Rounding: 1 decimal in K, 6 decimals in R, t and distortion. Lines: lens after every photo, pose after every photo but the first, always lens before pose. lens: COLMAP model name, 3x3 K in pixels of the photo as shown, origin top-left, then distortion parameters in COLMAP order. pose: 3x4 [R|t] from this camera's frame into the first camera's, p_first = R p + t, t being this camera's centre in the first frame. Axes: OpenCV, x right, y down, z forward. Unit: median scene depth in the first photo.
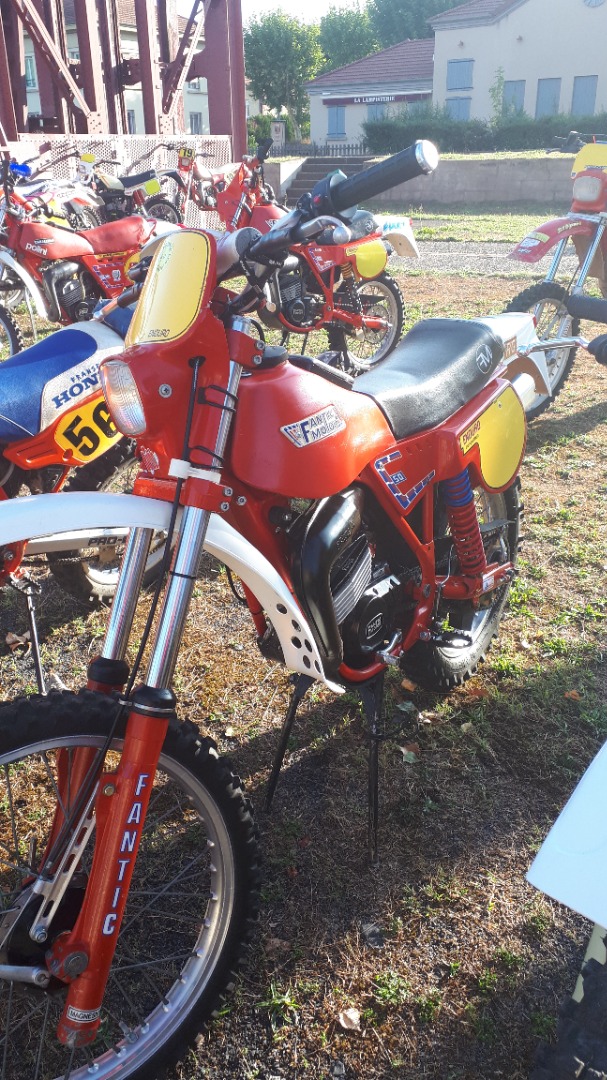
lens RADIAL K [[842.7, 0, 283.5], [0, 842.7, 539.4], [0, 0, 1]] dist [-0.001579, -0.001351]
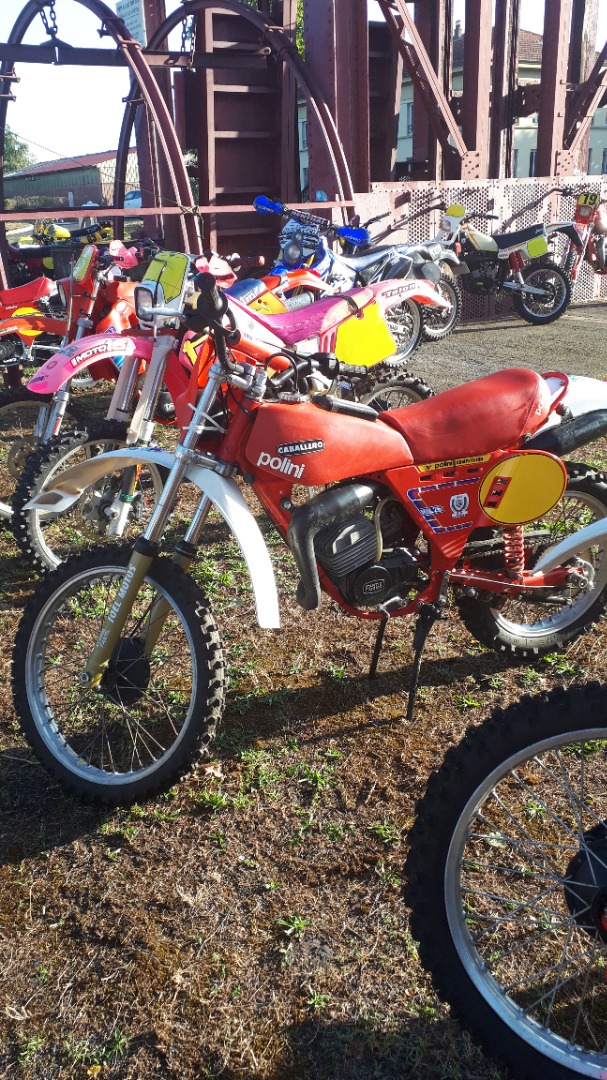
lens RADIAL K [[842.7, 0, 283.5], [0, 842.7, 539.4], [0, 0, 1]] dist [-0.001579, -0.001351]
pose [[0.918939, 0.123264, -0.374643, -0.048932], [-0.138121, 0.990331, -0.012954, -0.118305], [0.369423, 0.063650, 0.927079, 0.236163]]
